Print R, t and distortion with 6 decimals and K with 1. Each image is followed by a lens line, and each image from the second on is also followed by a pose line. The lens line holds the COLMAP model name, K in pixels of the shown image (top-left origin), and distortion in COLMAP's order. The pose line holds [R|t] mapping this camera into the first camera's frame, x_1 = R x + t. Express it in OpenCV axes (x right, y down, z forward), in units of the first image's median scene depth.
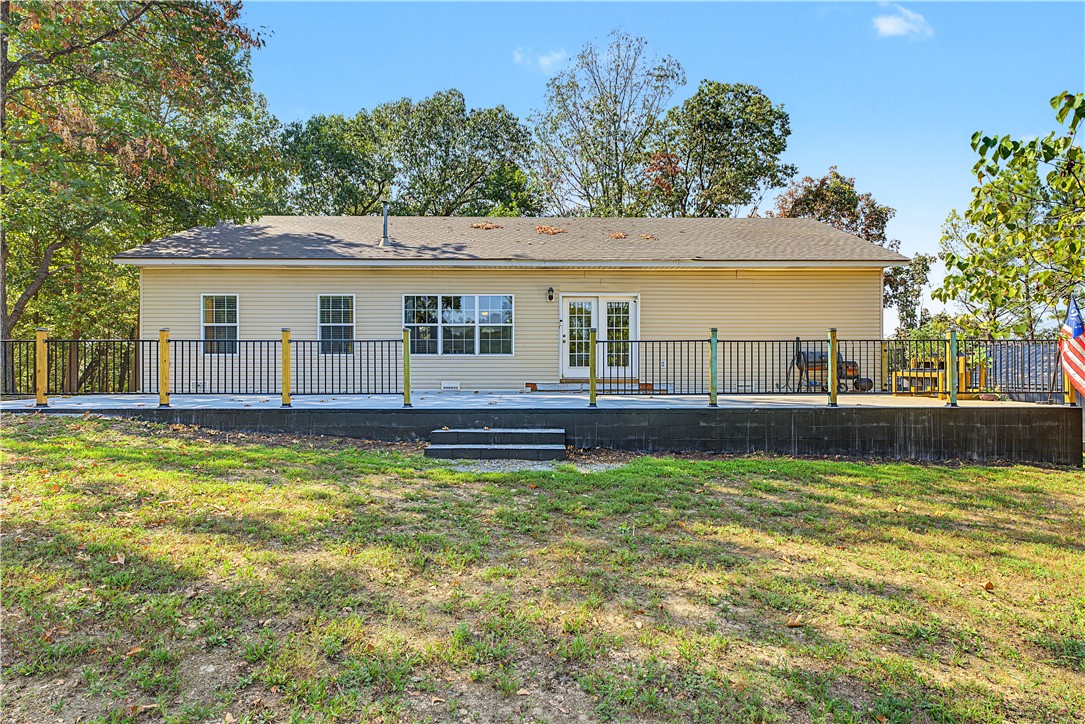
lens RADIAL K [[527.4, 0, 550.6], [0, 527.4, 367.0], [0, 0, 1]] dist [-0.002249, -0.001102]
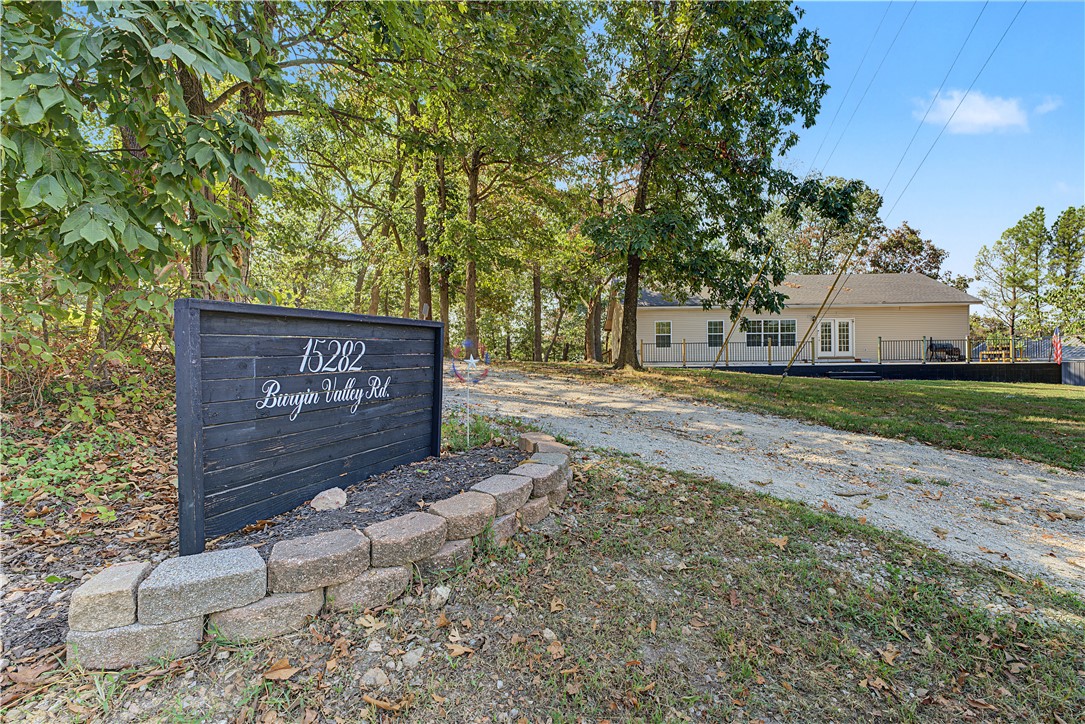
lens RADIAL K [[487.9, 0, 549.1], [0, 487.9, 360.1], [0, 0, 1]] dist [-0.000125, 0.000284]
pose [[0.998813, -0.011084, -0.047438, -1.011333], [0.011268, 0.999930, 0.003605, 0.015695], [0.047395, -0.004135, 0.998868, -1.098336]]
